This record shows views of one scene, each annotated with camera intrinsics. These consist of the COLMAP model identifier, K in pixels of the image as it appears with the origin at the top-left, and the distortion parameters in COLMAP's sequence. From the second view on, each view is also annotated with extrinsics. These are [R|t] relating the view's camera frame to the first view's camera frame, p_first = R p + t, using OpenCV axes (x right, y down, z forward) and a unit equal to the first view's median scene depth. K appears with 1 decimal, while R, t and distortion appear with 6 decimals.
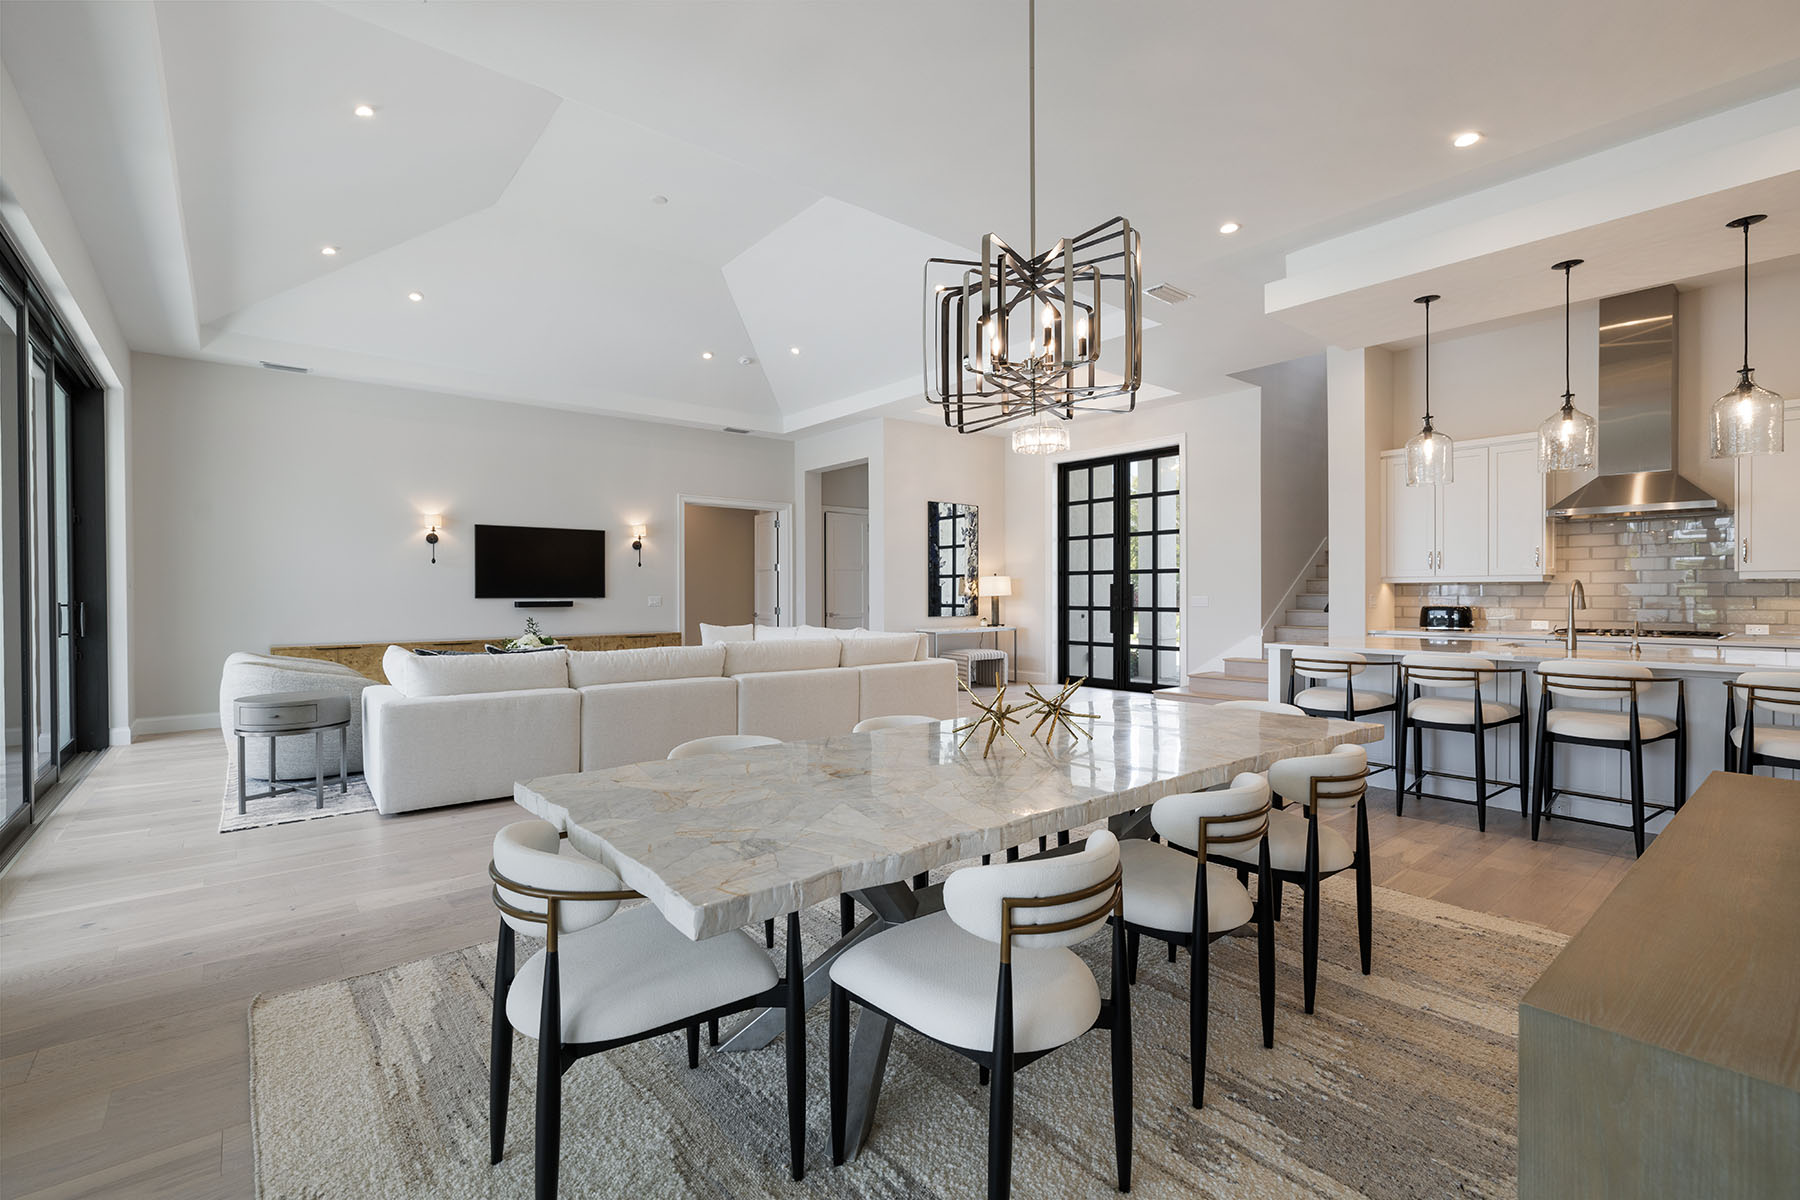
lens RADIAL K [[808.6, 0, 891.2], [0, 808.6, 591.8], [0, 0, 1]] dist [0.003981, 0.000617]
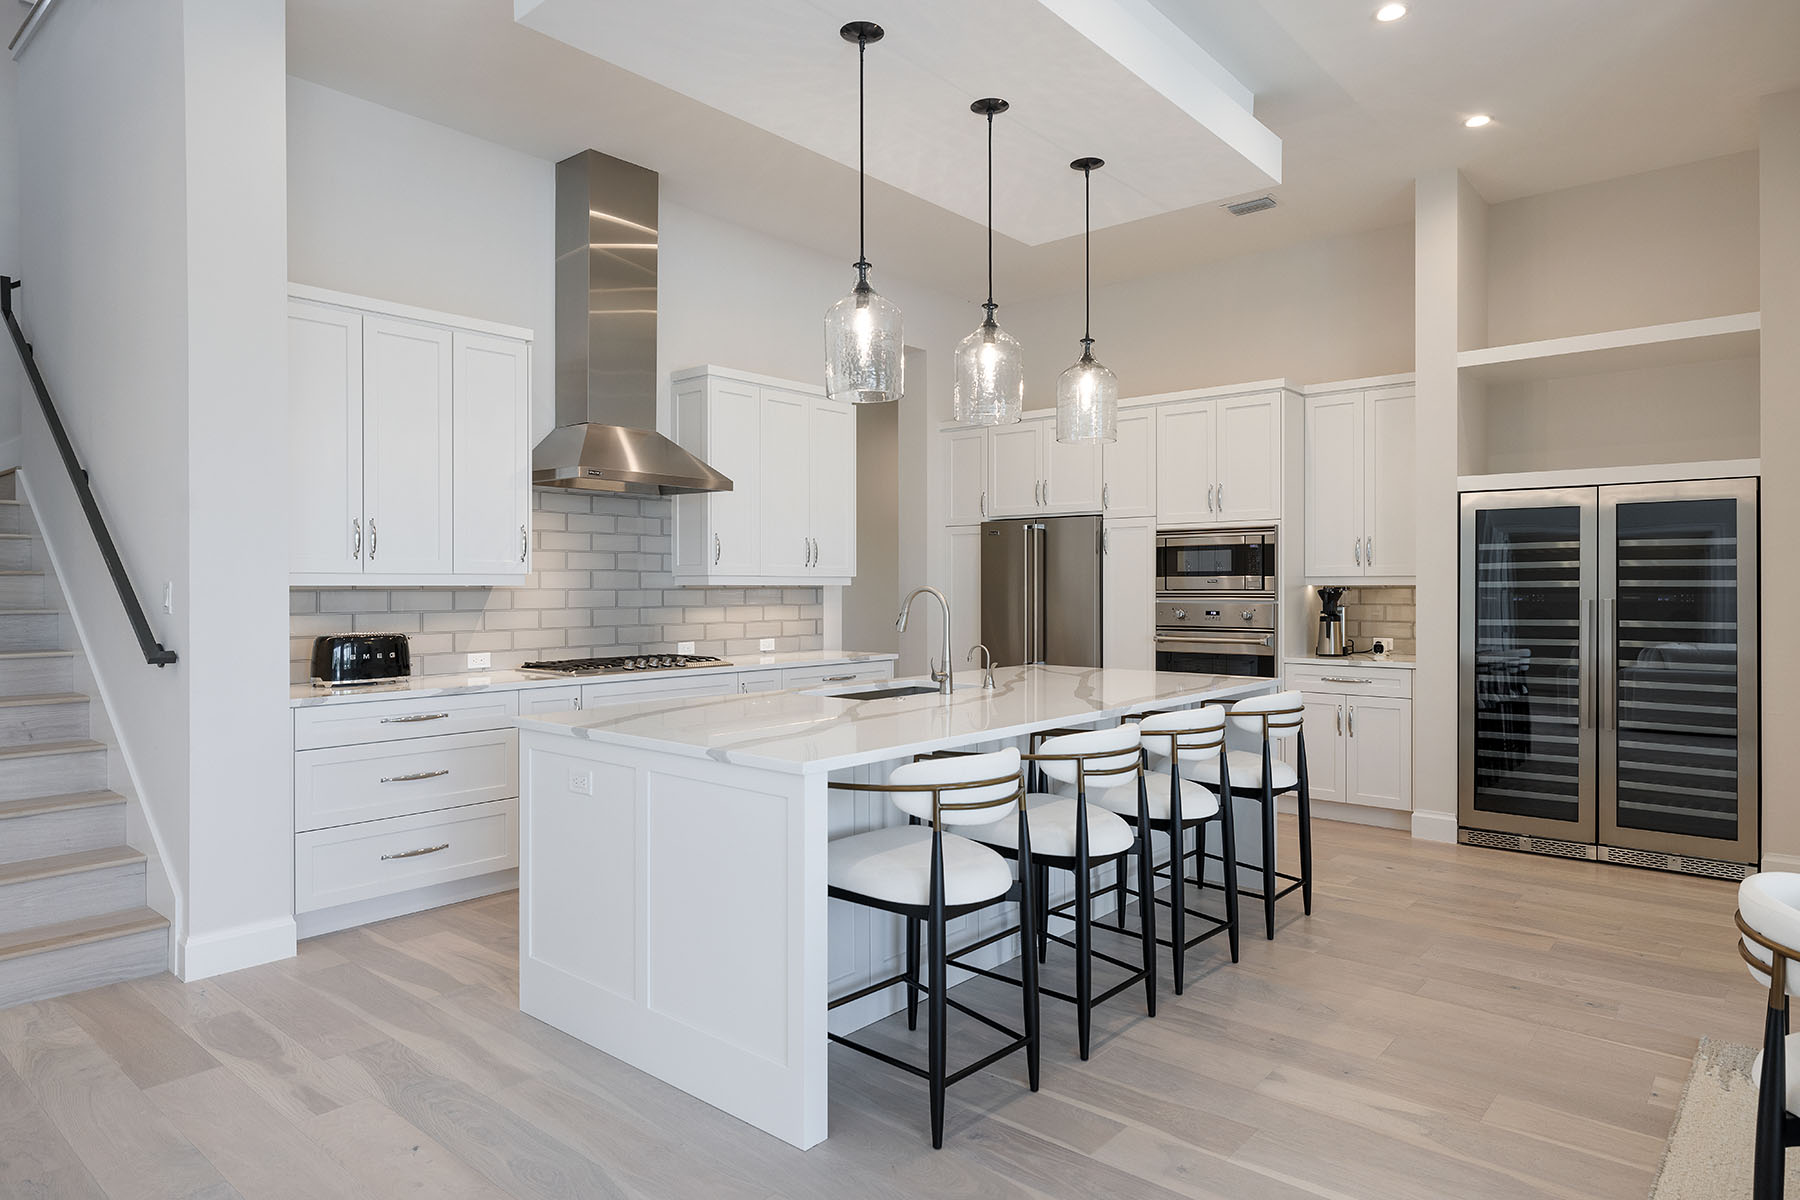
lens RADIAL K [[1045.1, 0, 898.0], [0, 1045.1, 588.3], [0, 0, 1]] dist [-0.003441, -0.000191]
pose [[-0.174144, 0.005494, 0.984705, 0.006942], [0.003849, 0.999981, -0.004899, -0.004091], [-0.984713, 0.002937, -0.174162, 0.553437]]
